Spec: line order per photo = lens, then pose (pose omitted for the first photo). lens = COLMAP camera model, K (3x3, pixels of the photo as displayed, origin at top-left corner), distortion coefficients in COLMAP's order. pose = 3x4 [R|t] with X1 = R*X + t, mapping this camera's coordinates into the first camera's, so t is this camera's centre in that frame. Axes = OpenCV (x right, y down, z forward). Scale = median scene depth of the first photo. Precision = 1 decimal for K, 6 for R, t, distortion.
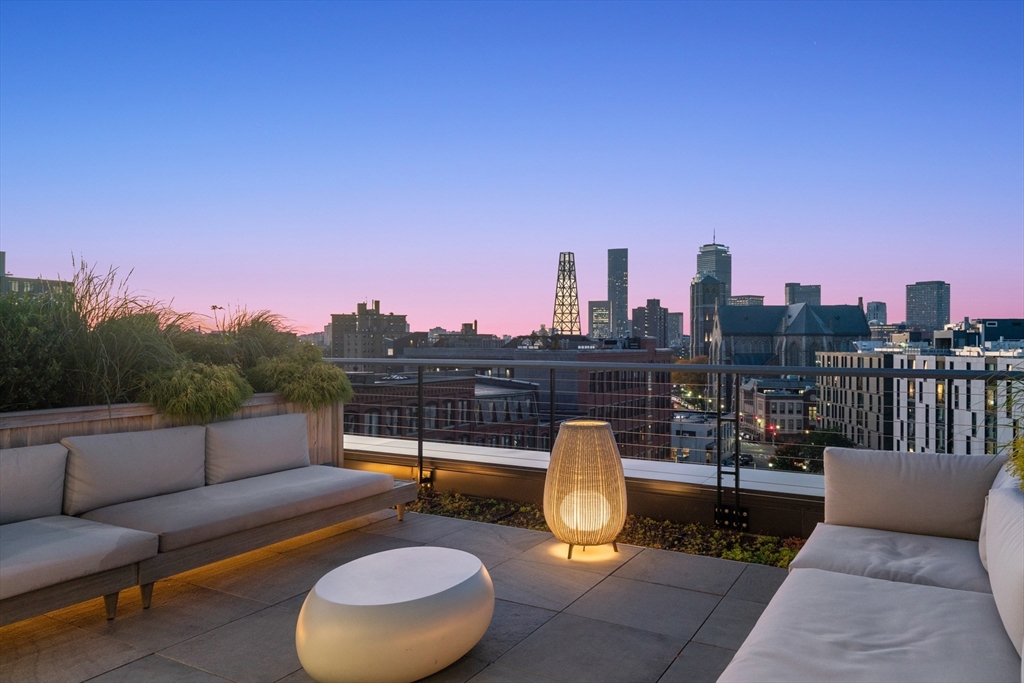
lens RADIAL K [[715.2, 0, 512.0], [0, 715.2, 341.5], [0, 0, 1]] dist [-0.001014, -0.001079]
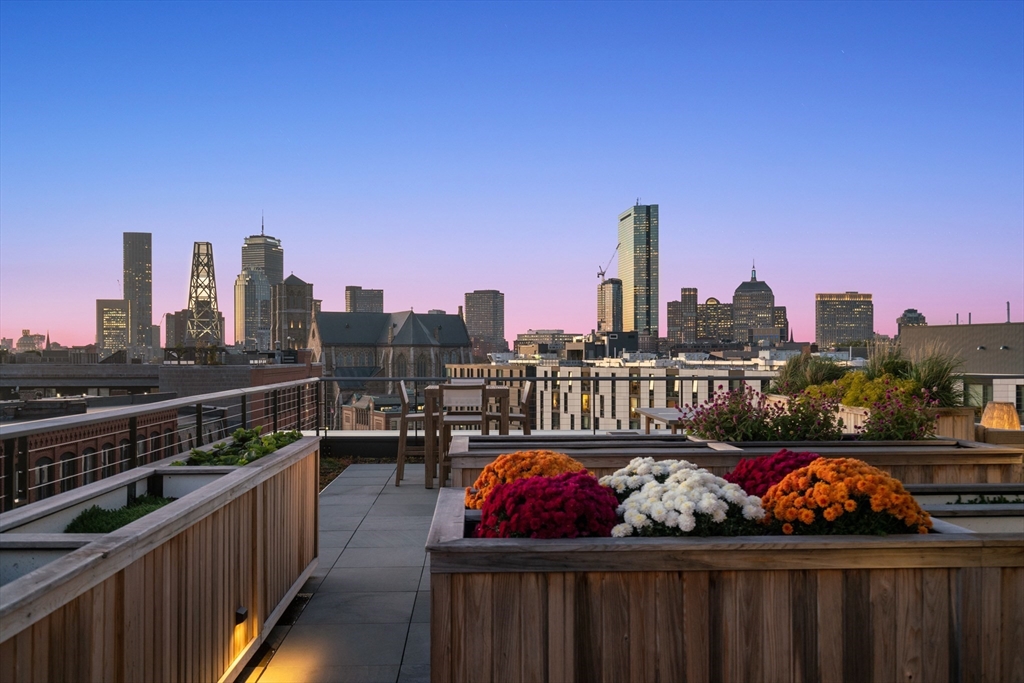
lens RADIAL K [[864.0, 0, 512.0], [0, 864.0, 341.5], [0, 0, 1]] dist [0.010426, -0.001825]
pose [[0.836163, 0.004412, 0.548463, -0.127041], [0.002626, 0.999924, -0.012047, -0.001569], [-0.548474, 0.011513, 0.836088, 0.007308]]
